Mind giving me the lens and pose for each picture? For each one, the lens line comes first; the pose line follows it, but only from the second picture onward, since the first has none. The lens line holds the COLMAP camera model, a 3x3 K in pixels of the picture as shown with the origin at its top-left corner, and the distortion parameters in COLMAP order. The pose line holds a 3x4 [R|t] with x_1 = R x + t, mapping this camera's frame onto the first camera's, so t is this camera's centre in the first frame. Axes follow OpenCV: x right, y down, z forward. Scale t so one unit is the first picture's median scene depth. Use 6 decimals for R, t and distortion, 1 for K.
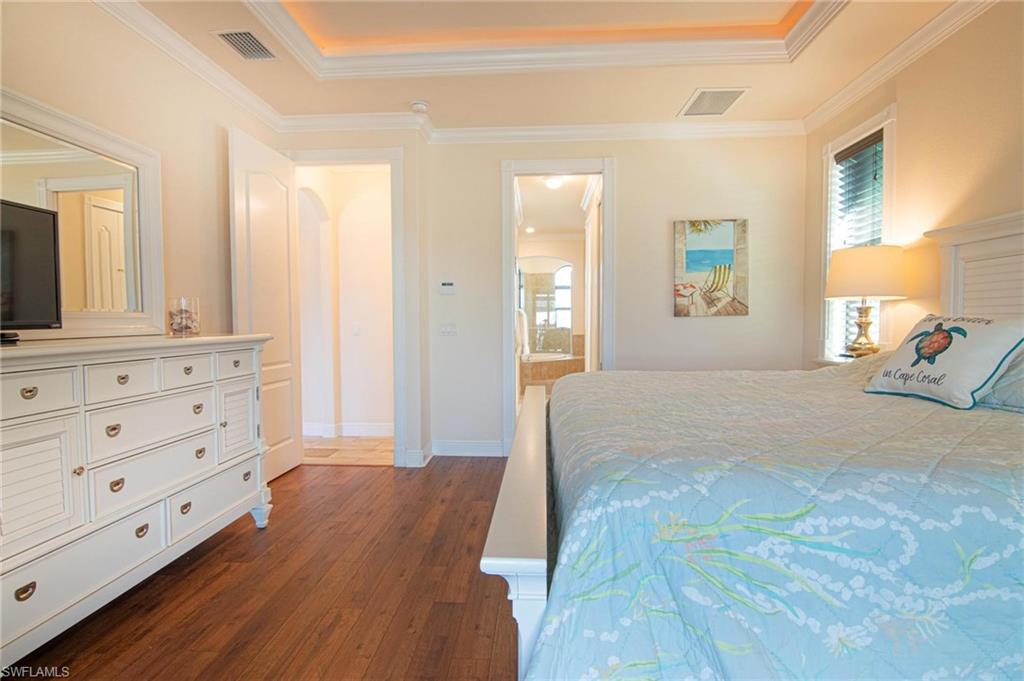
lens RADIAL K [[520.1, 0, 507.6], [0, 520.1, 343.4], [0, 0, 1]] dist [-0.003141, -0.012949]
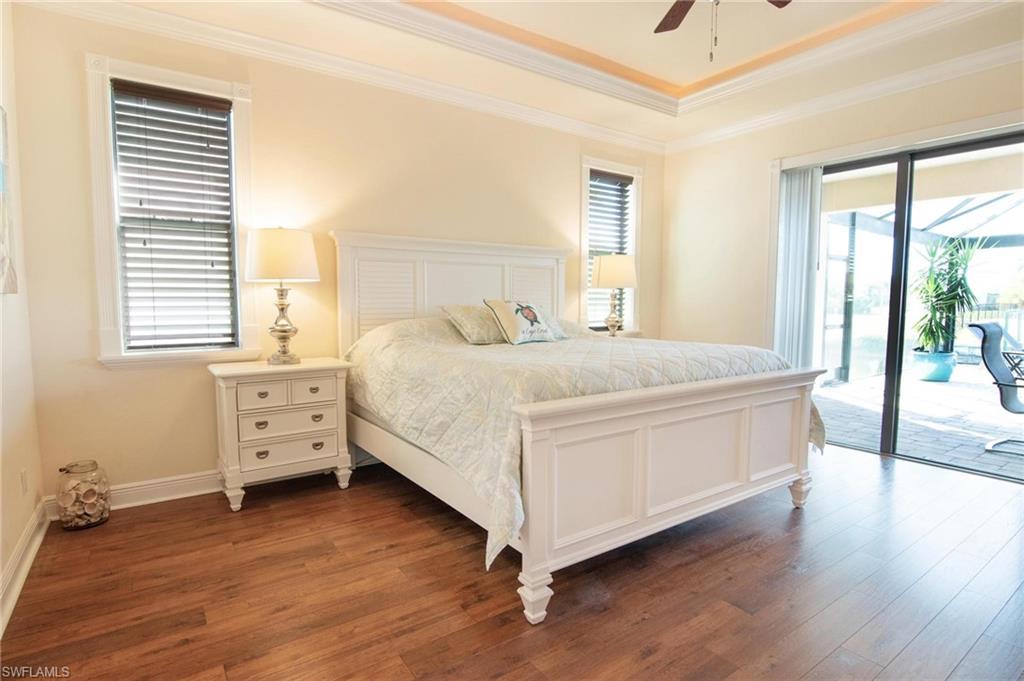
lens RADIAL K [[520.1, 0, 507.6], [0, 520.1, 343.4], [0, 0, 1]] dist [-0.003141, -0.012949]
pose [[-0.624001, -0.059591, 0.779148, -0.361001], [0.035375, 0.993912, 0.104347, -0.052212], [-0.780622, 0.092676, -0.618094, 1.214471]]
